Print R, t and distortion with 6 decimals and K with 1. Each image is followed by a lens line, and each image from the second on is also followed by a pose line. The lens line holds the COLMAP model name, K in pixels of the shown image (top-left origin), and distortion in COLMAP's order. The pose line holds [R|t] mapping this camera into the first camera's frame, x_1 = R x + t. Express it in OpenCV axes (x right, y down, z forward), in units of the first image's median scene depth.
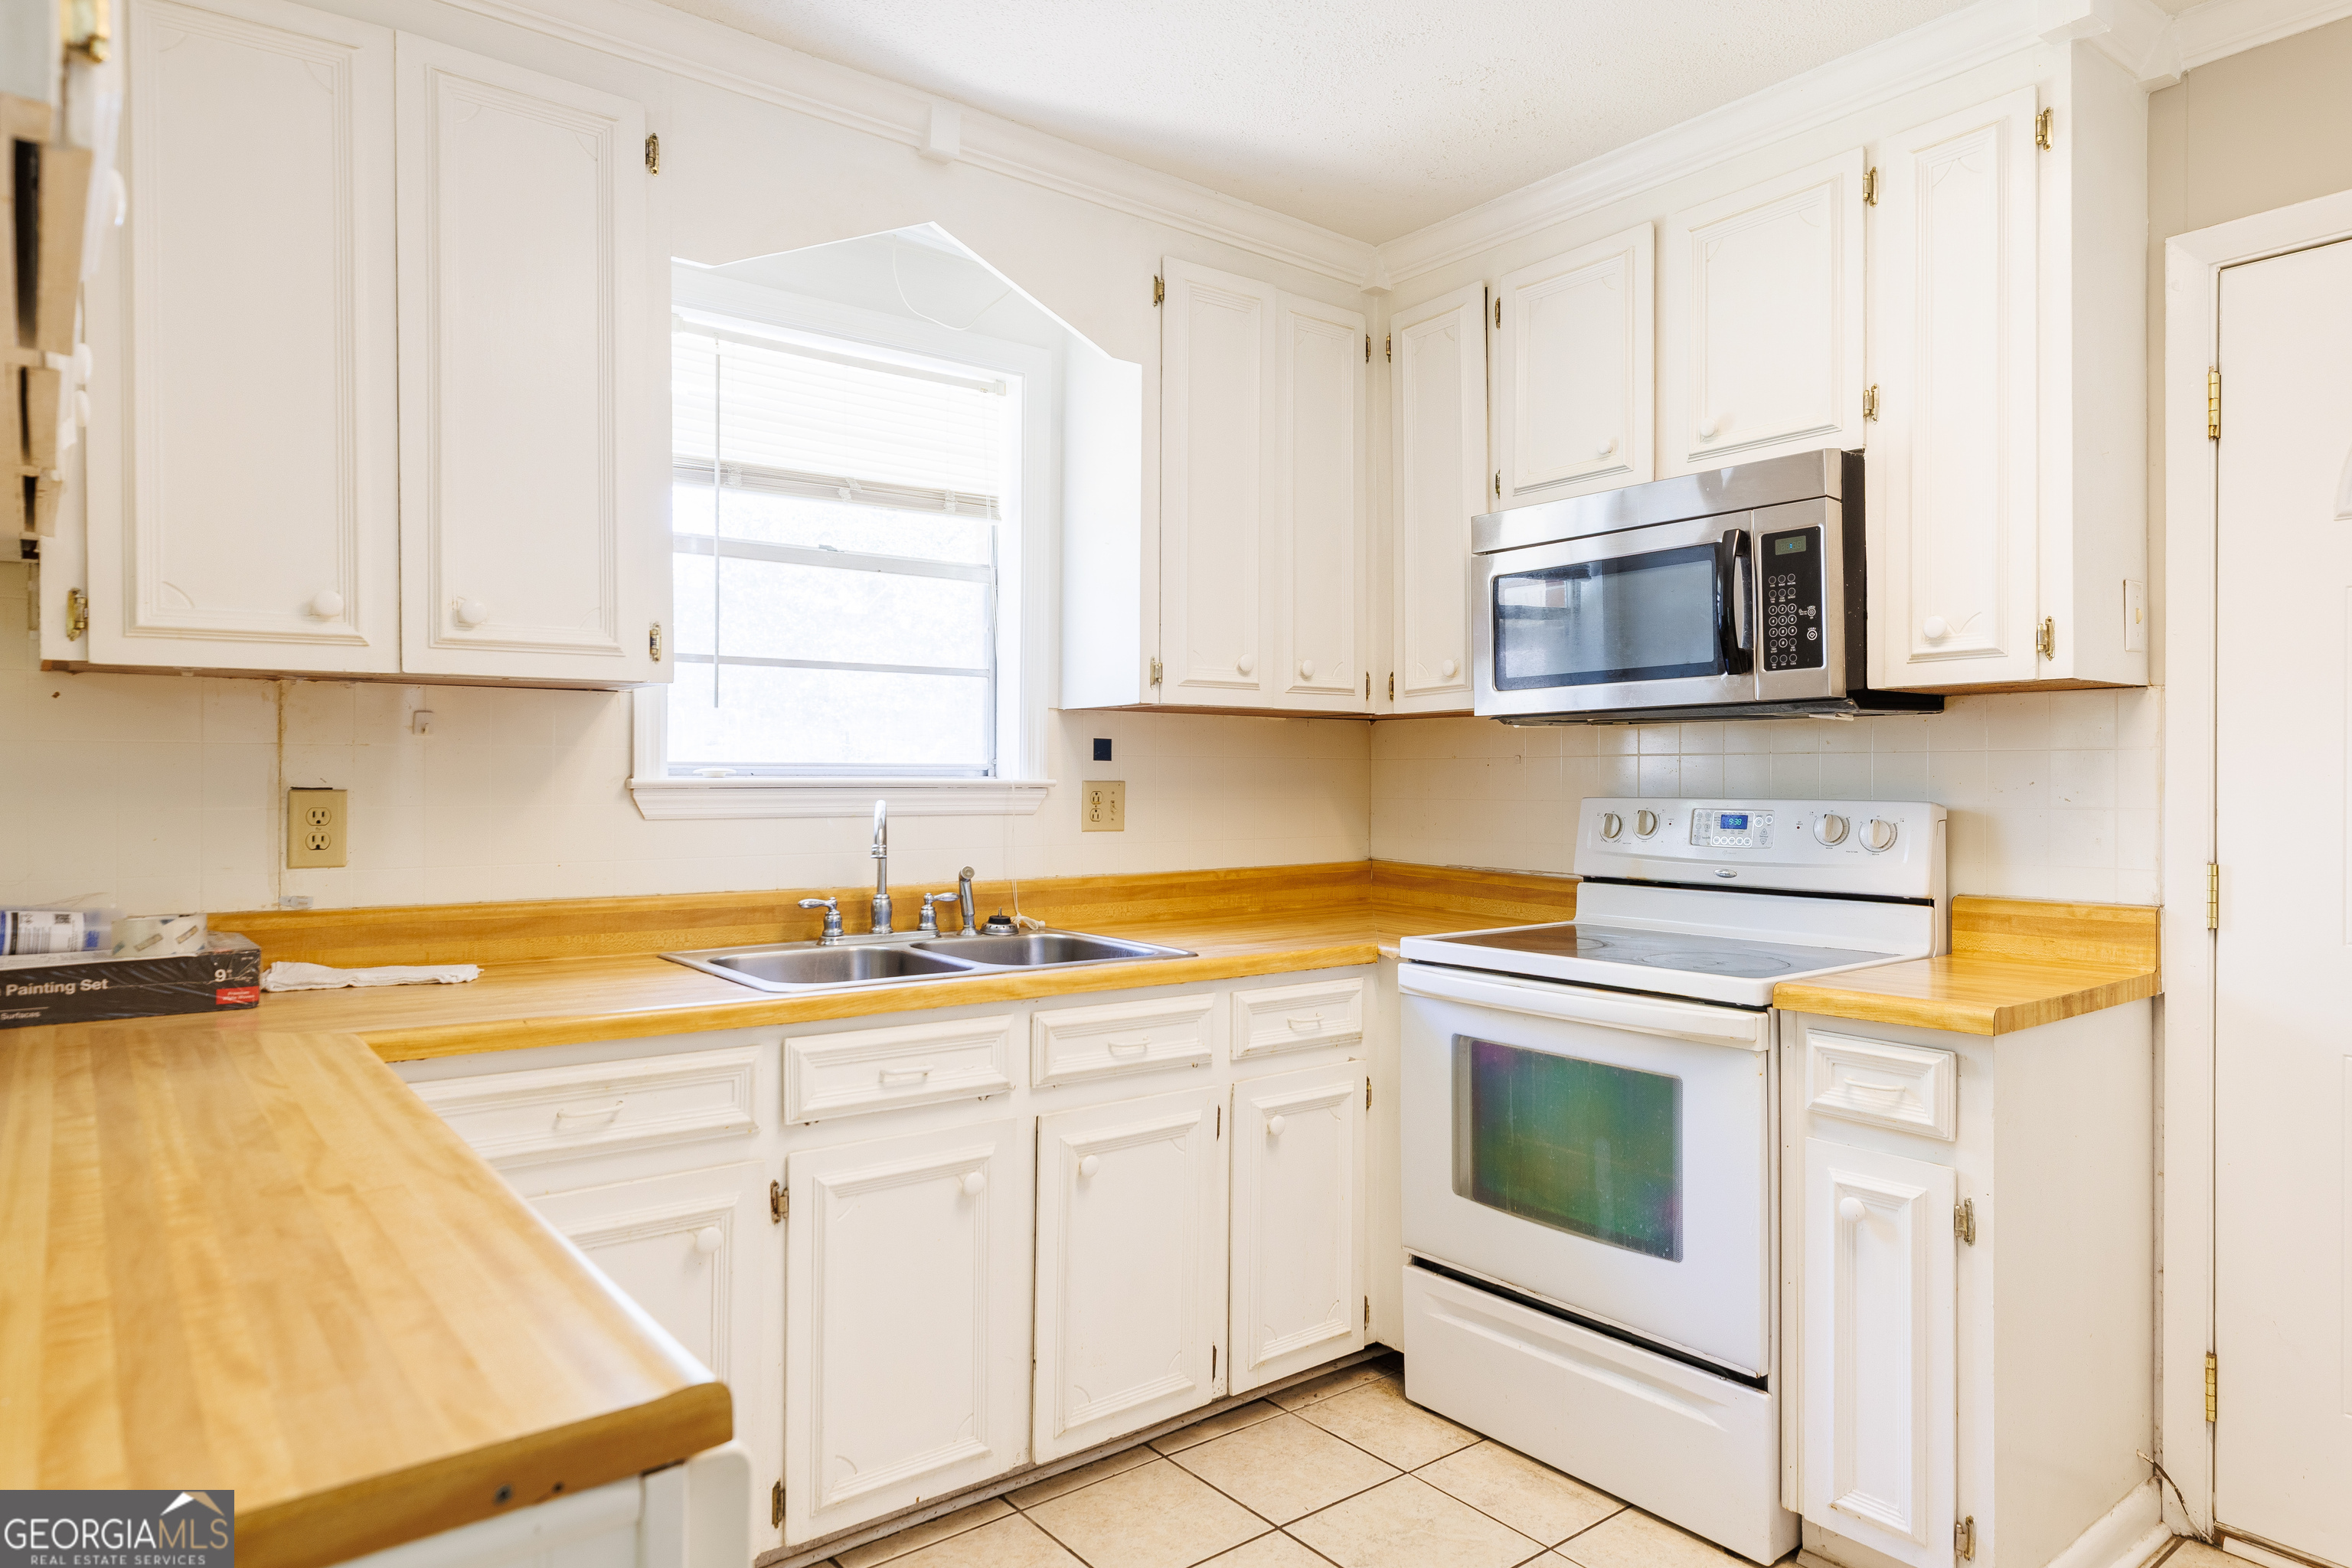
lens RADIAL K [[1420.4, 0, 1177.3], [0, 1420.4, 773.9], [0, 0, 1]] dist [0.006010, -0.002075]
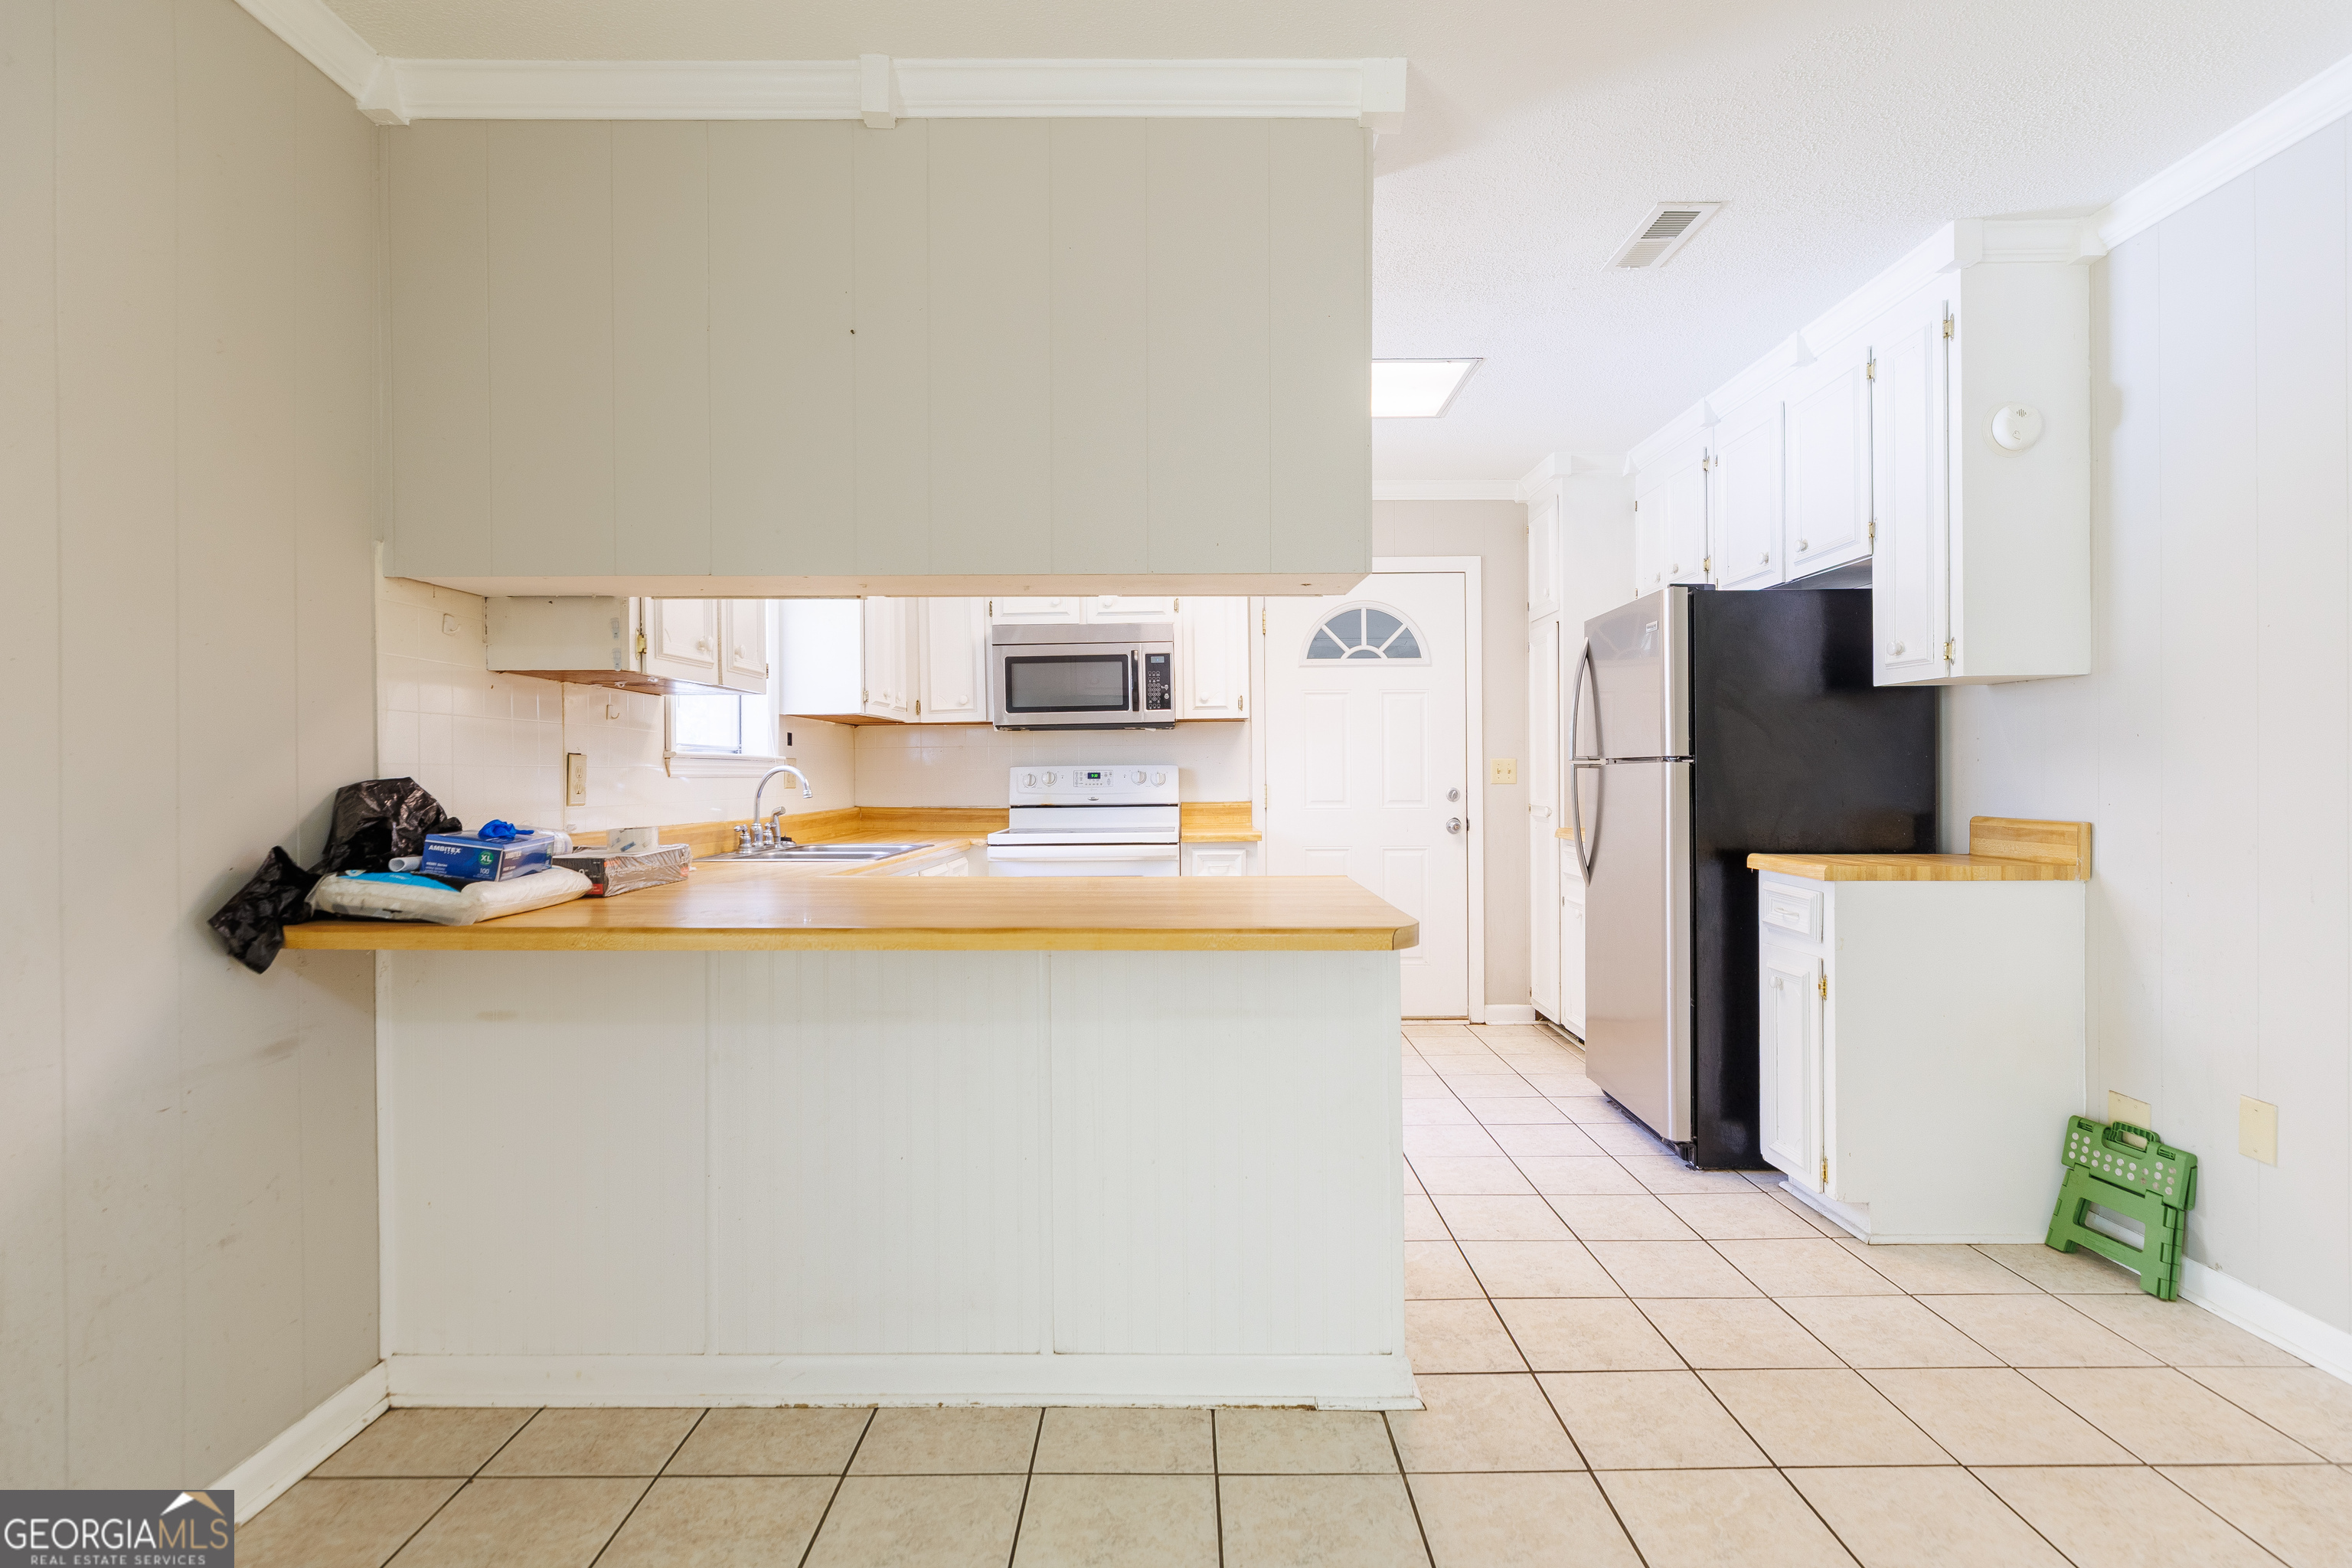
lens RADIAL K [[1129.8, 0, 1172.1], [0, 1129.8, 774.6], [0, 0, 1]] dist [-0.004769, -0.001053]
pose [[0.617884, -0.007248, 0.786236, -0.992837], [0.007870, 0.999964, 0.003033, 0.029458], [-0.786230, 0.004314, 0.617919, -0.205365]]
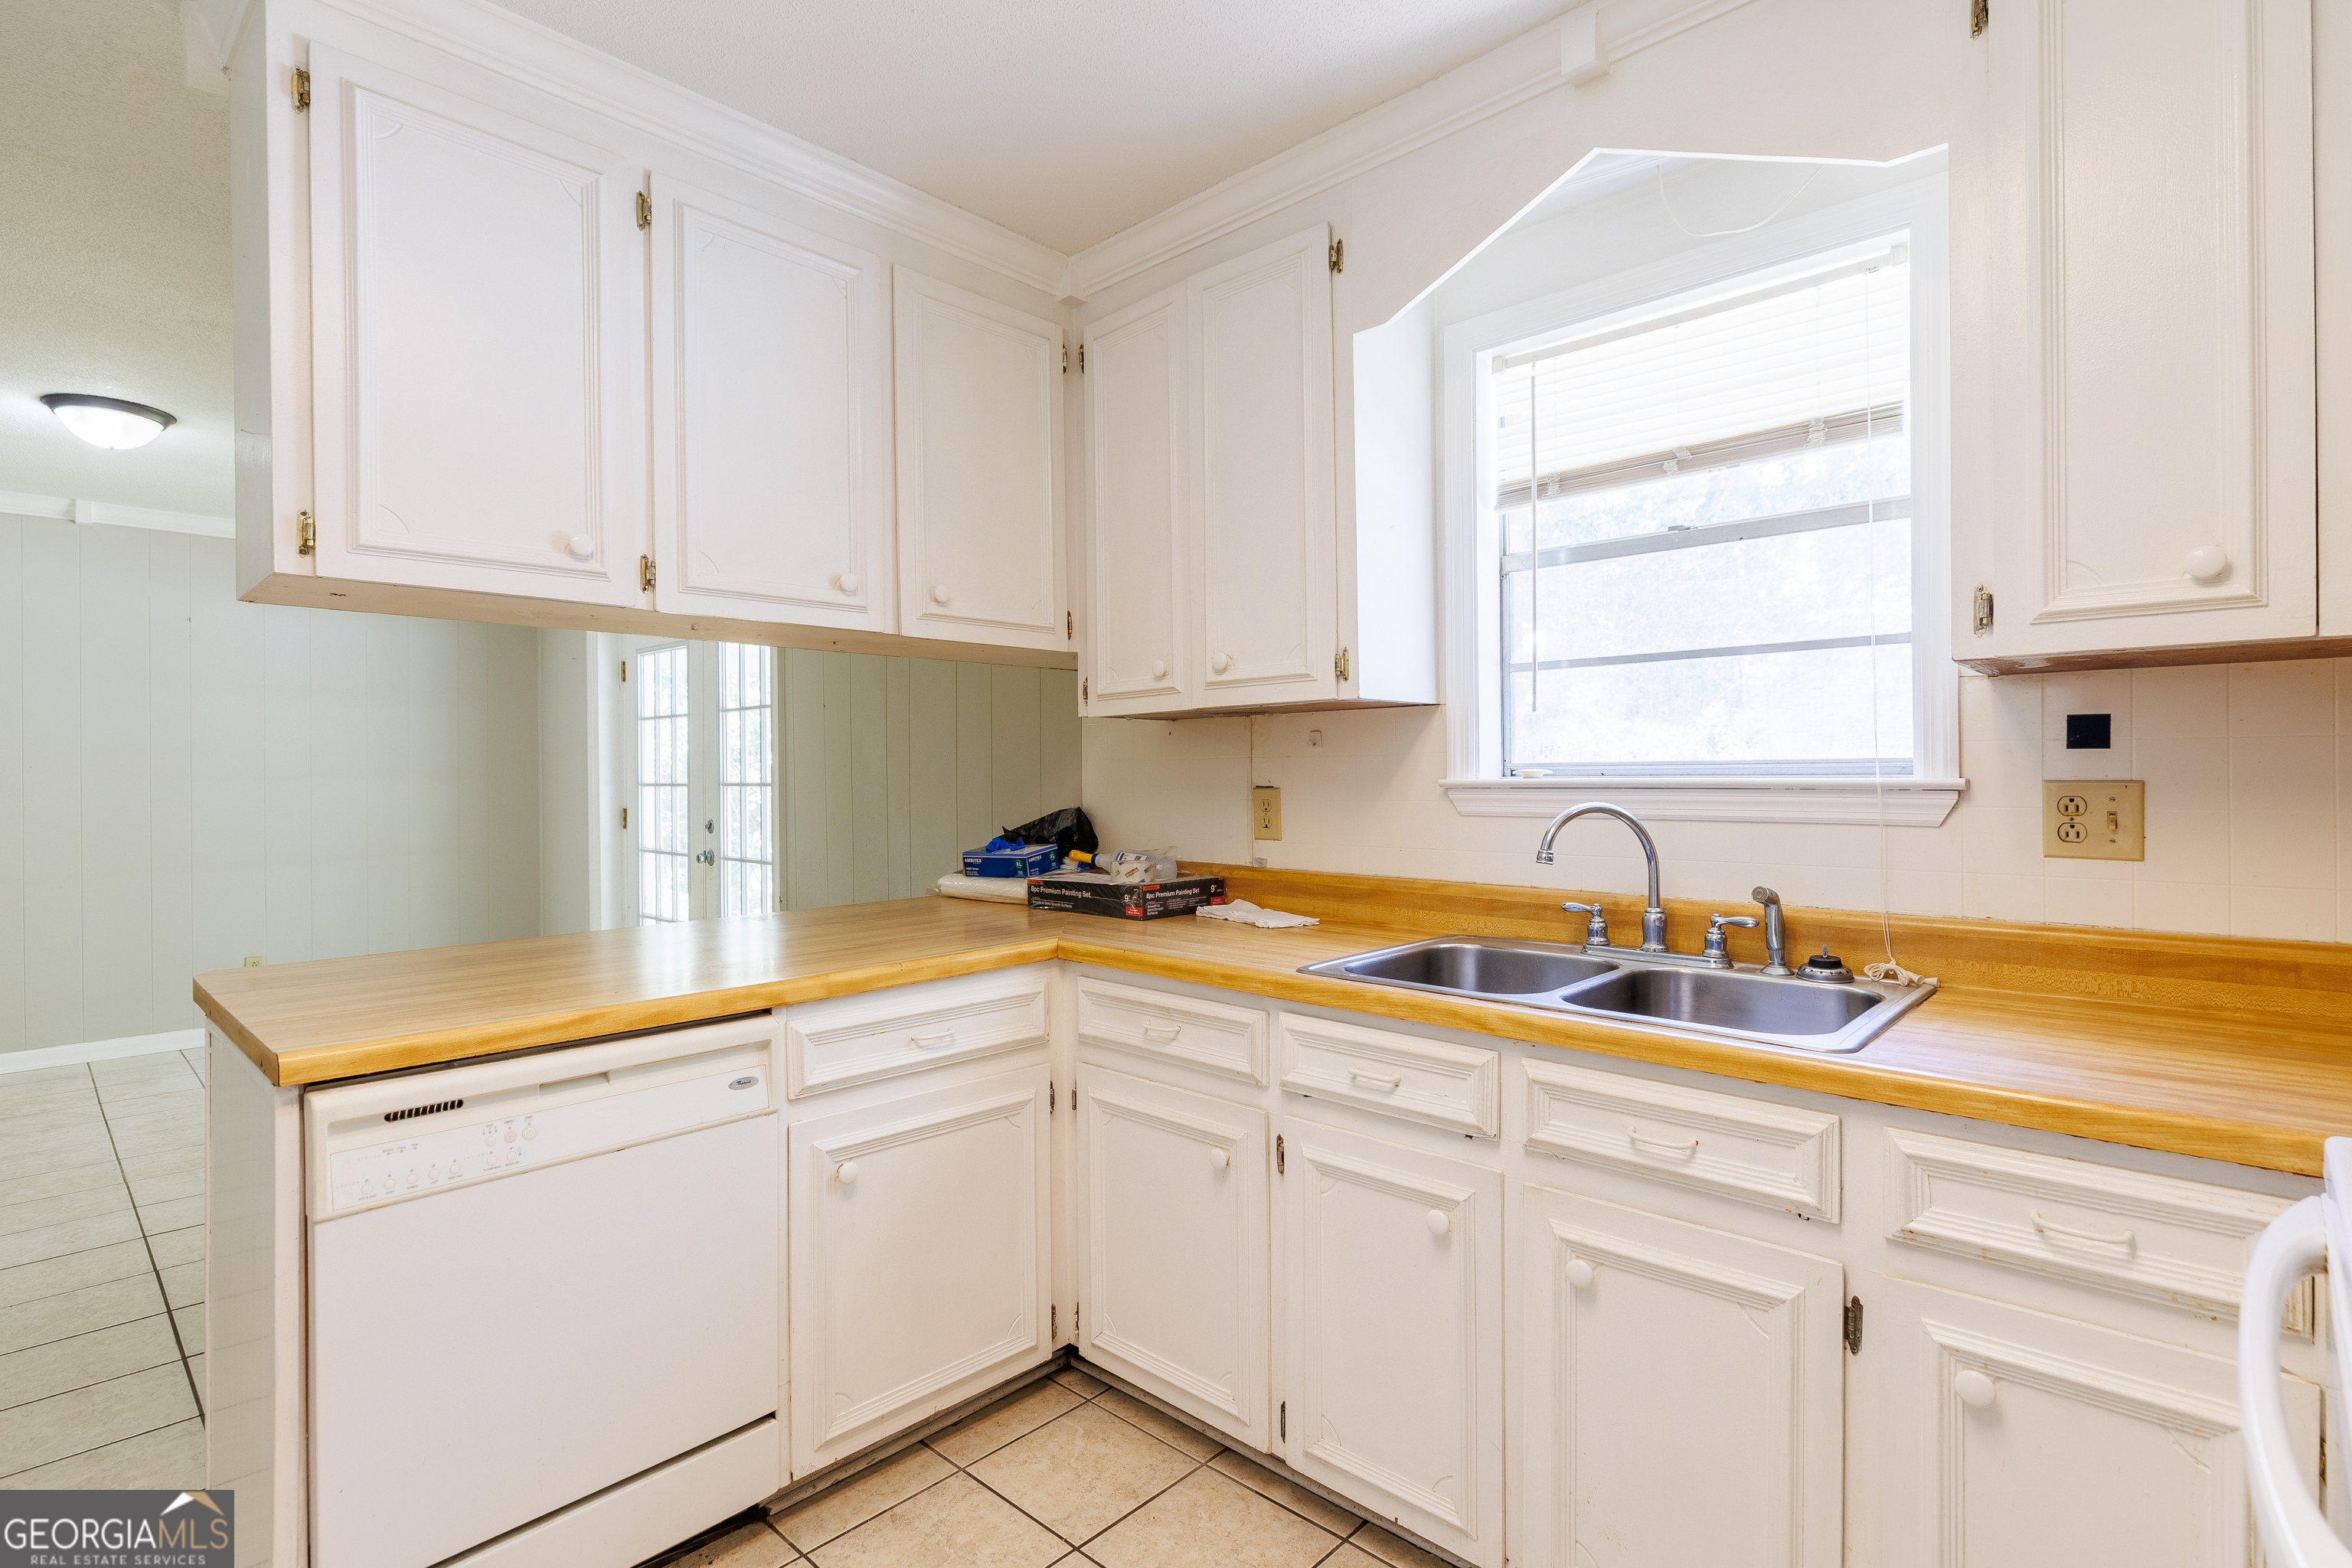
lens RADIAL K [[1129.8, 0, 1170.9], [0, 1129.8, 775.6], [0, 0, 1]] dist [-0.004769, -0.001053]
pose [[0.142432, -0.005909, -0.989787, 0.476228], [0.006965, 0.999963, -0.004967, 0.003052], [0.989780, -0.006186, 0.142468, 0.628849]]
